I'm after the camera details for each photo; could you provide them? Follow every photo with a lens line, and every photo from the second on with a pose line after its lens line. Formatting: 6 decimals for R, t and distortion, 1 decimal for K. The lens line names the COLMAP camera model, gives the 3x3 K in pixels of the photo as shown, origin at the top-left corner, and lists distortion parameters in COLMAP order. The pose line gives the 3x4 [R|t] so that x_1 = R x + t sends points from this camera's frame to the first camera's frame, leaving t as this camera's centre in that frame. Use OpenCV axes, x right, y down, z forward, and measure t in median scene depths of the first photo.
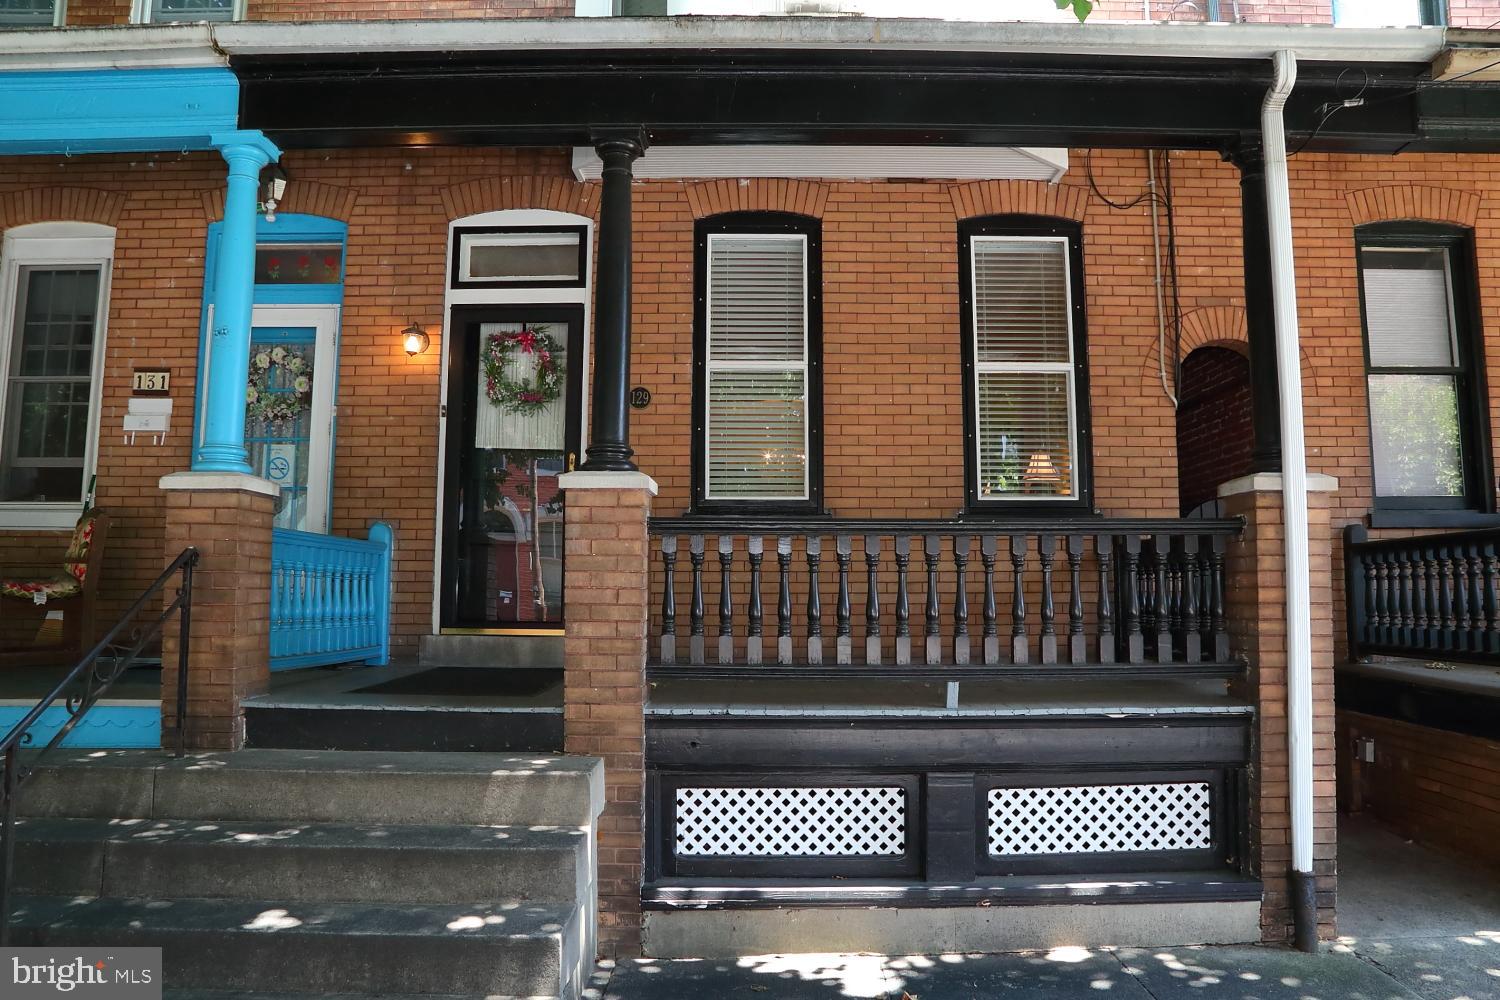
lens RADIAL K [[1078.1, 0, 765.2], [0, 1078.1, 500.7], [0, 0, 1]] dist [-0.105385, 0.068081]
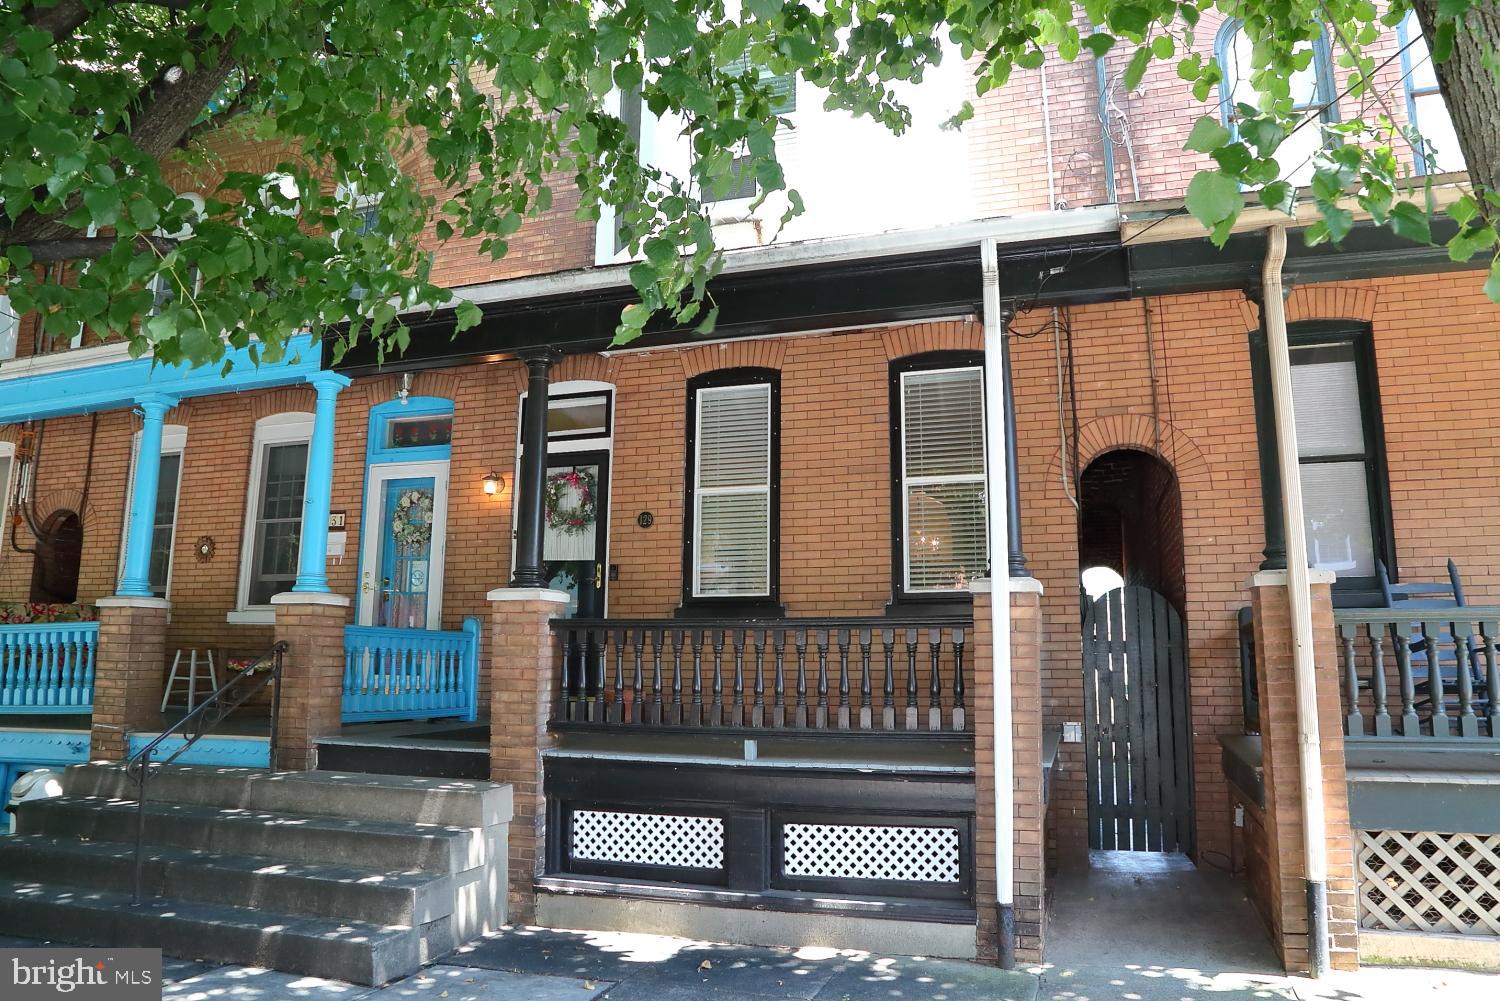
lens RADIAL K [[1078.1, 0, 765.2], [0, 1078.1, 501.2], [0, 0, 1]] dist [-0.105385, 0.068081]
pose [[0.946809, -0.046013, -0.318489, 0.438273], [0.025958, 0.997420, -0.066929, -0.026668], [0.320747, 0.055101, 0.945561, -0.192705]]
